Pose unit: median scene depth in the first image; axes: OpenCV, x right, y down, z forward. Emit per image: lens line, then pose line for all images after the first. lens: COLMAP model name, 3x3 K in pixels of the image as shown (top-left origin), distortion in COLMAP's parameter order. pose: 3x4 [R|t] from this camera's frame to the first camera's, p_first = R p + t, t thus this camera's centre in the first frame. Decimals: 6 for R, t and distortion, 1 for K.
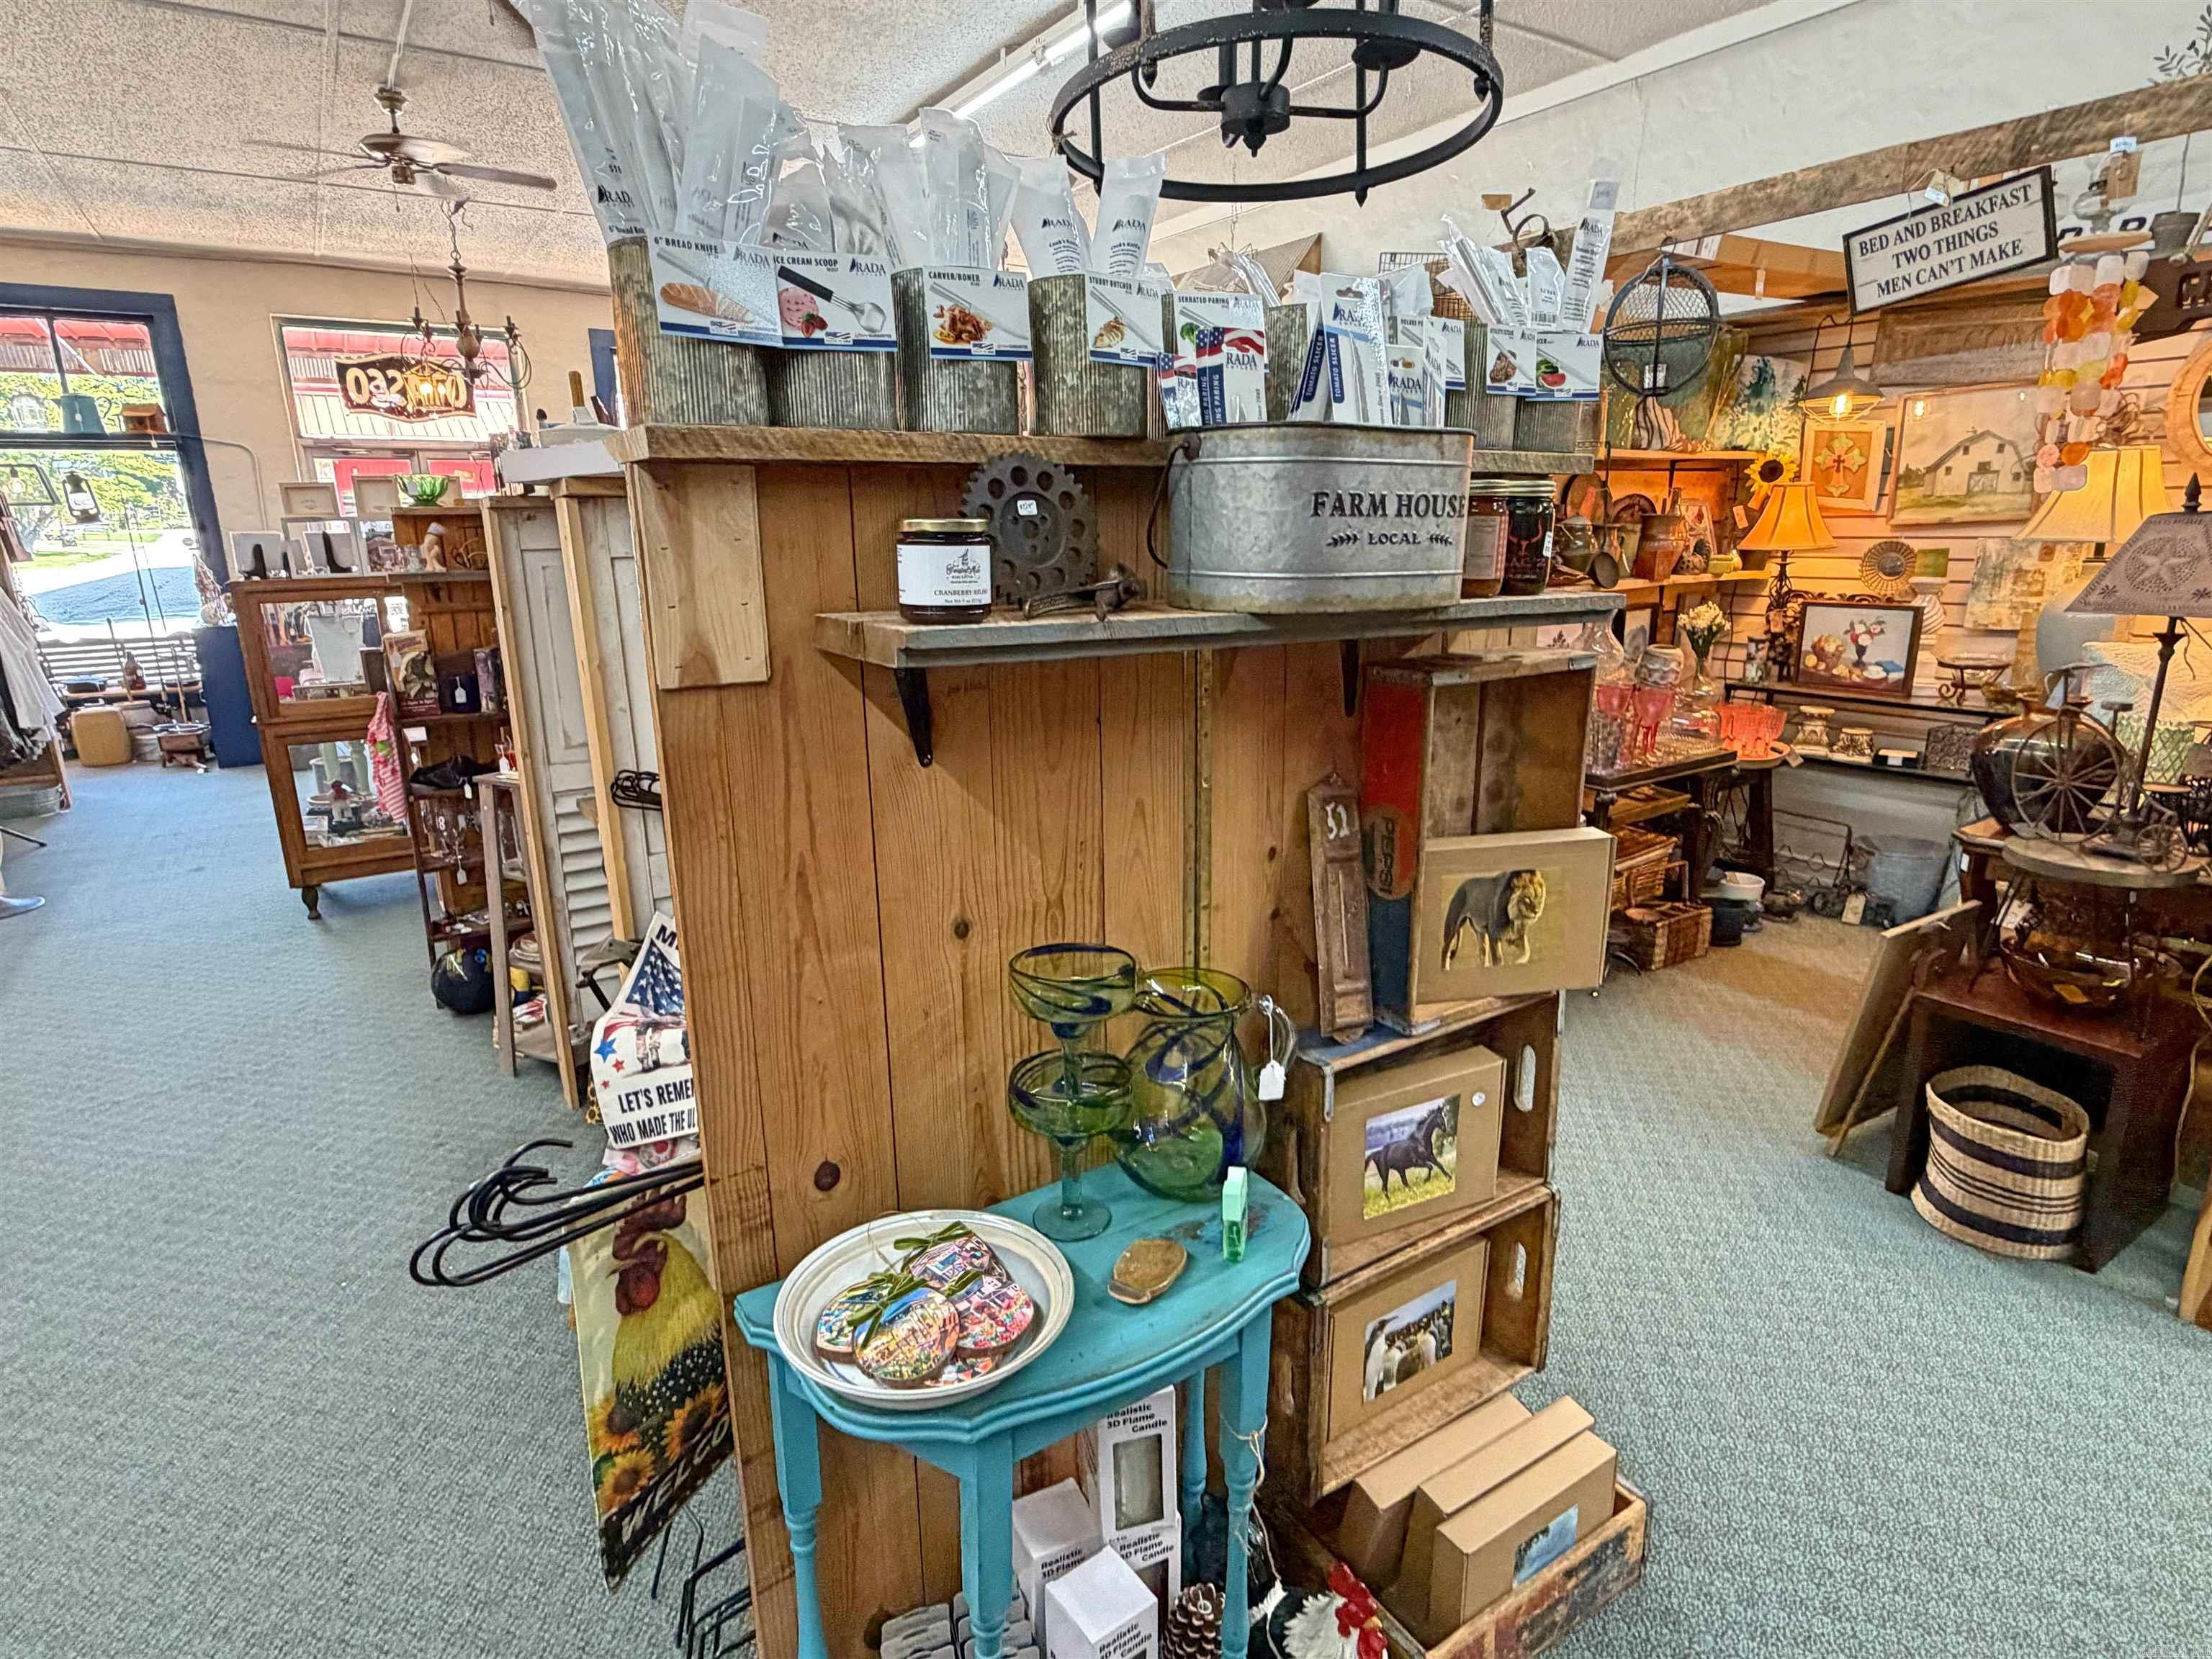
lens RADIAL K [[1183.7, 0, 1103.9], [0, 1183.7, 828.0], [0, 0, 1]] dist [0.005421, -0.002569]
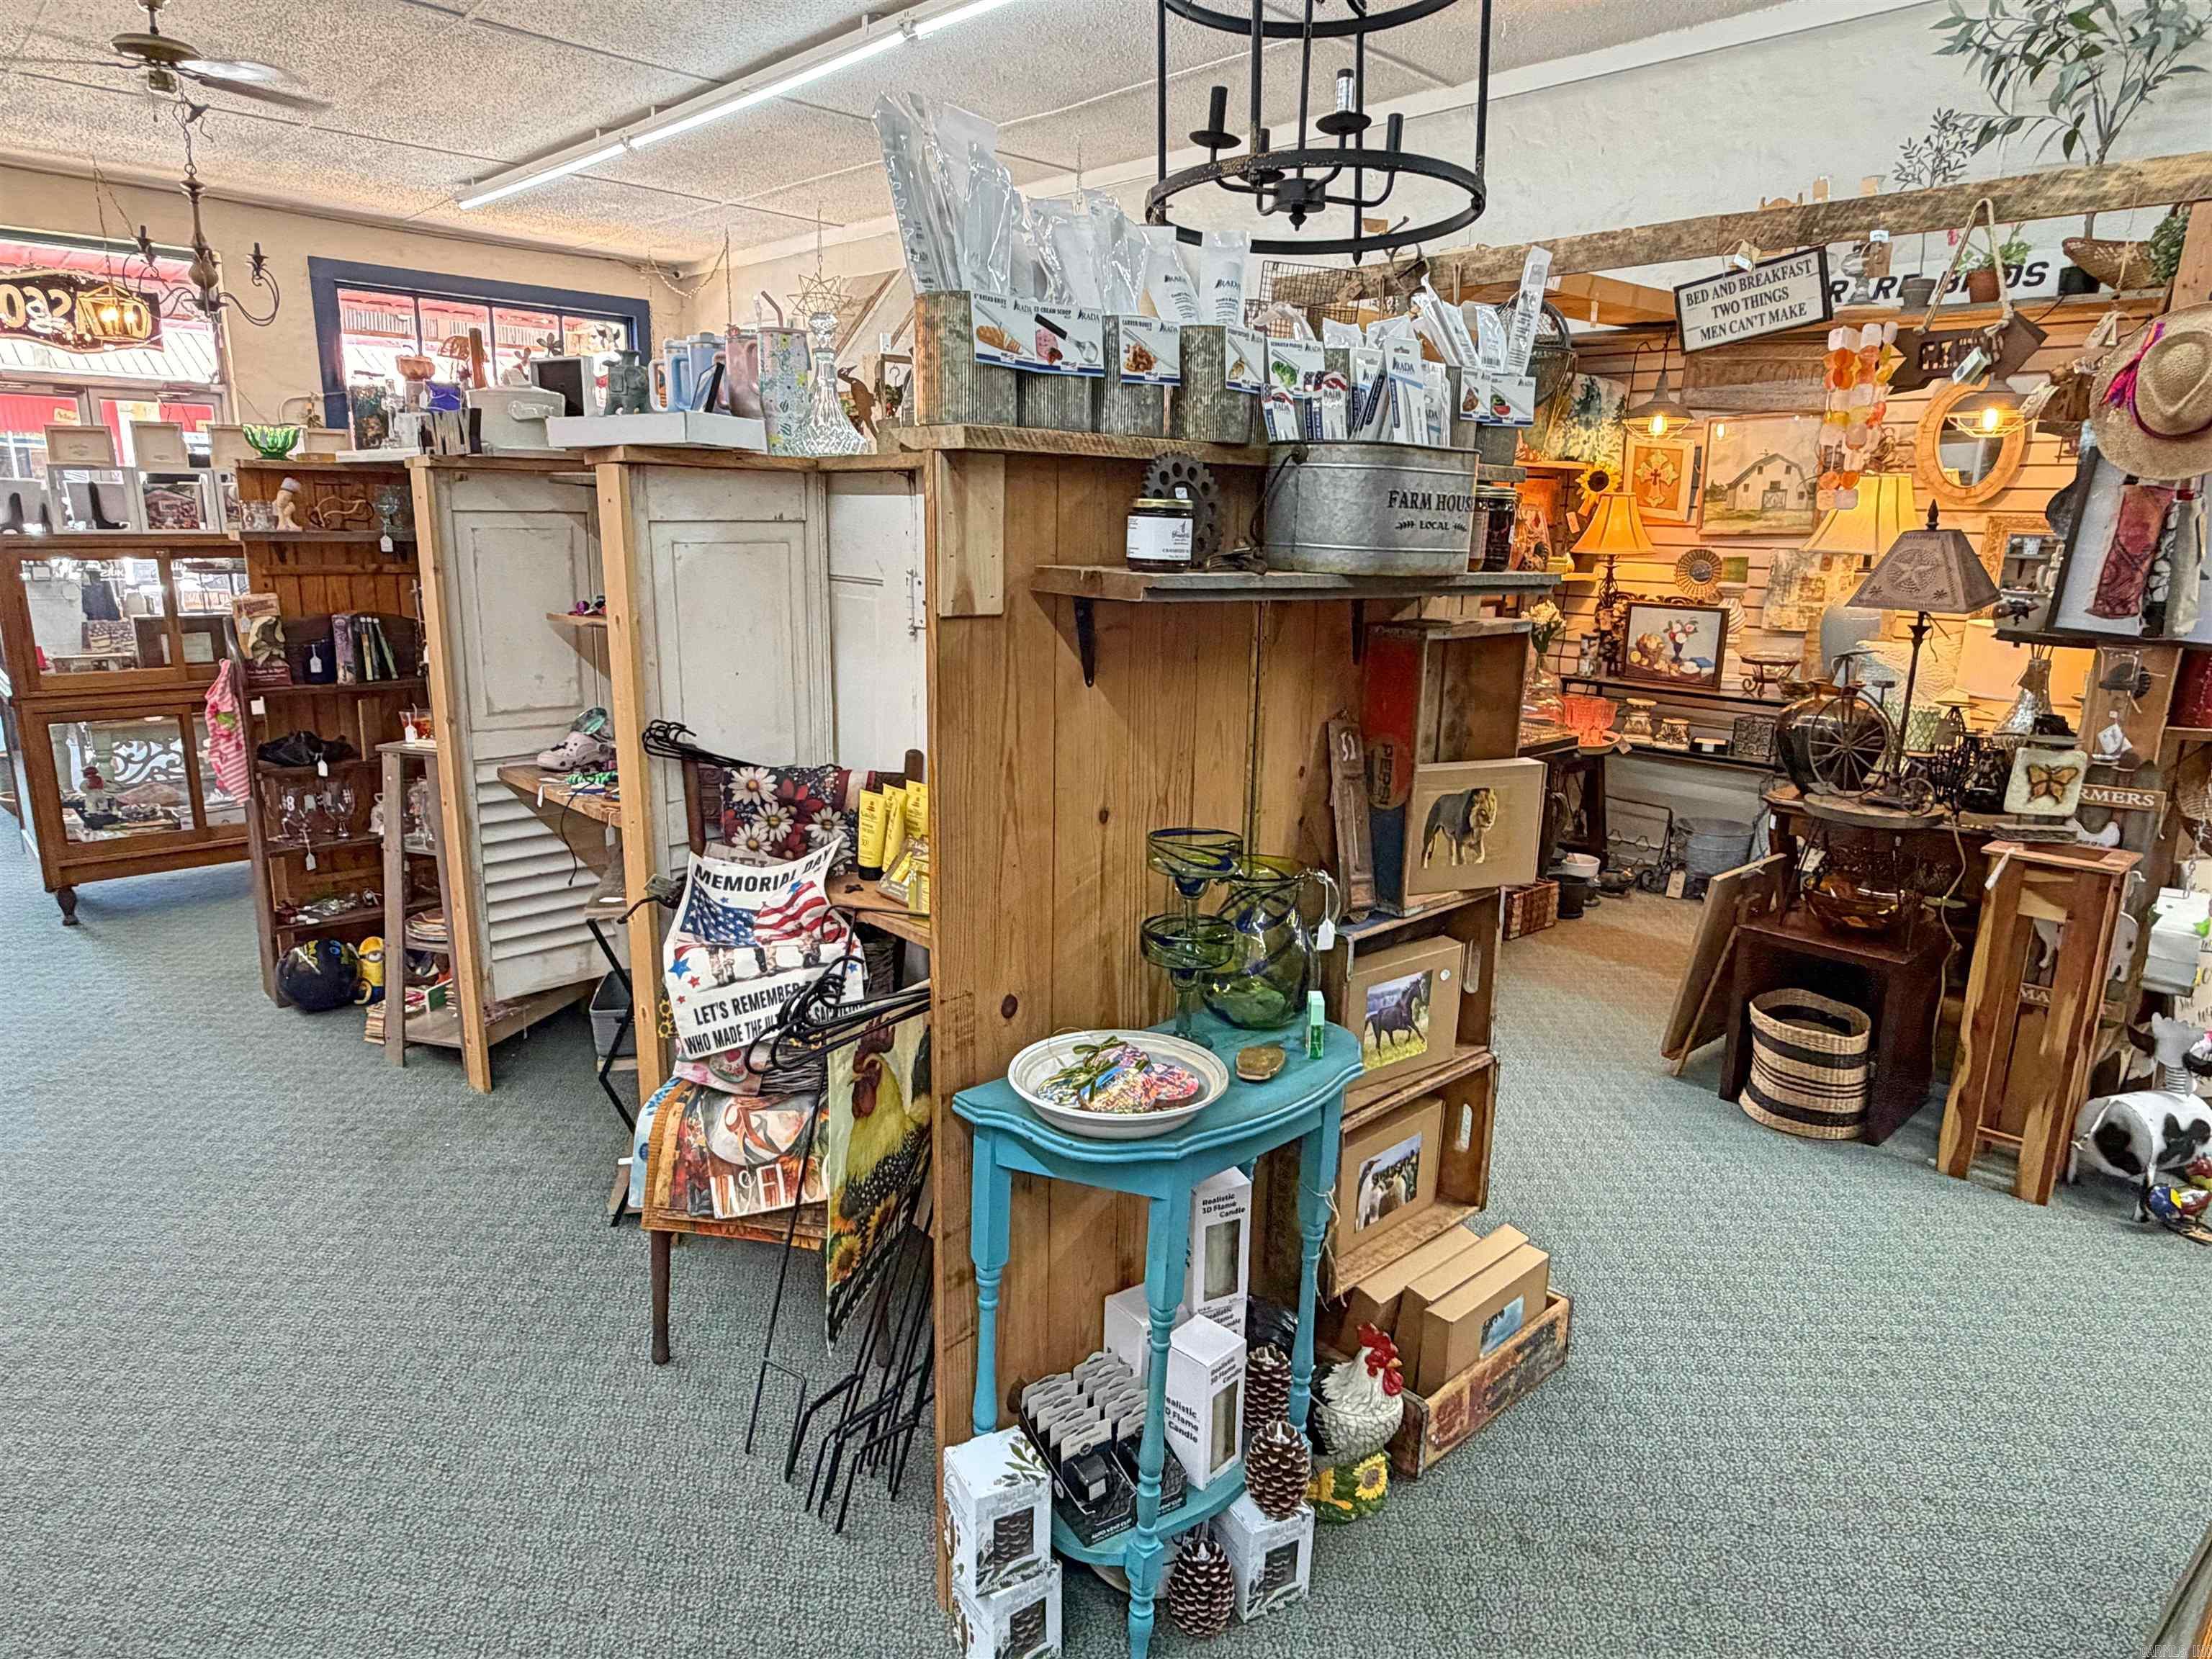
lens RADIAL K [[1357.0, 0, 1108.8], [0, 1357.0, 832.1], [0, 0, 1]] dist [0.003816, -0.001386]
pose [[0.982406, -0.006996, 0.186626, -0.231460], [0.010544, 0.999782, -0.018027, 0.077022], [-0.186459, 0.019677, 0.982266, -0.267788]]
